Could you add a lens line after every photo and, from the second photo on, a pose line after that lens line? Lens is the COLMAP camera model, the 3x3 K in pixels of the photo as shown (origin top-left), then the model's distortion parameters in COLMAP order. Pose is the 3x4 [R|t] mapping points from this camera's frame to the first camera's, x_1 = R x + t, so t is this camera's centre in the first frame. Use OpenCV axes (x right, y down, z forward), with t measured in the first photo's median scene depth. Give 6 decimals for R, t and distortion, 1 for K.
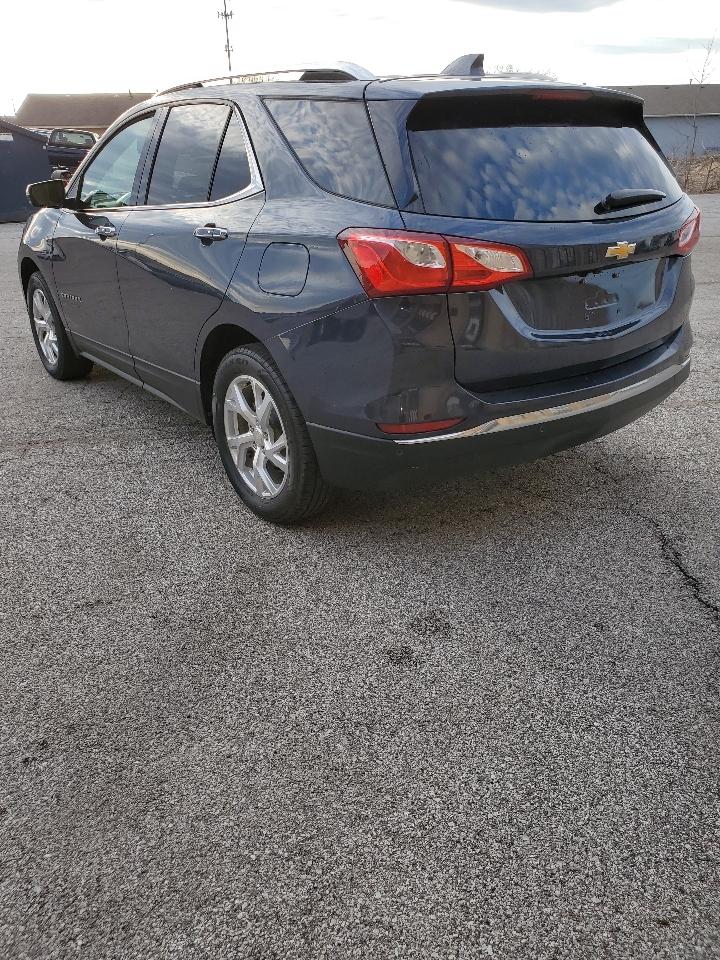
lens RADIAL K [[735.0, 0, 360.0], [0, 735.0, 480.0], [0, 0, 1]] dist [0.020586, 0.002730]
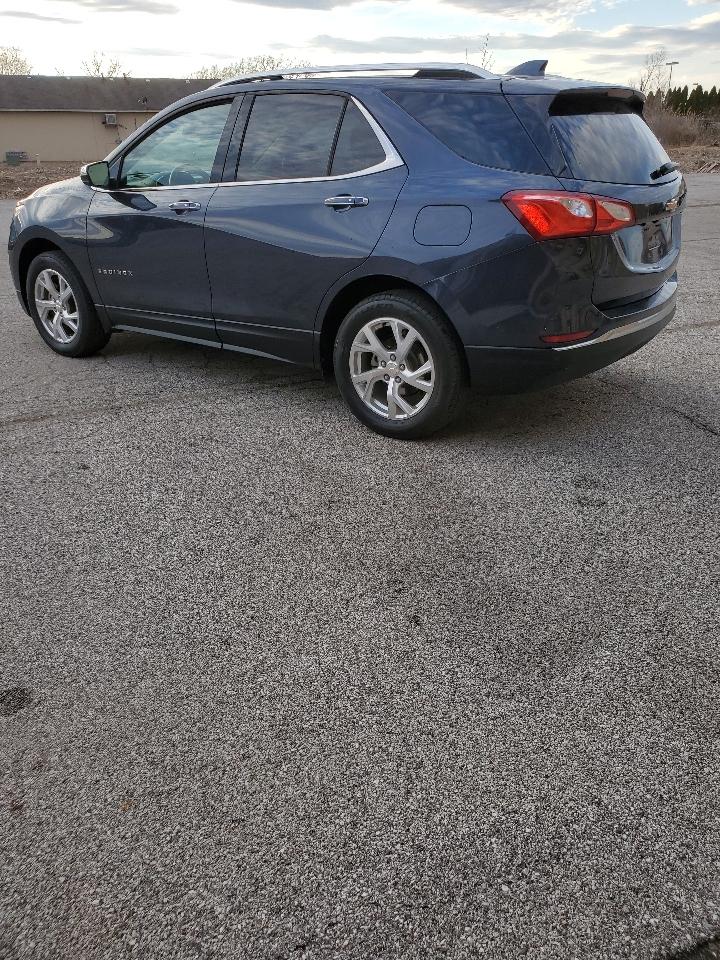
lens RADIAL K [[735.0, 0, 360.0], [0, 735.0, 480.0], [0, 0, 1]] dist [0.020586, 0.002730]
pose [[0.960973, -0.110901, 0.253439, -0.554821], [0.108737, 0.993814, 0.022576, 0.097356], [-0.254375, 0.005863, 0.967088, -0.179413]]
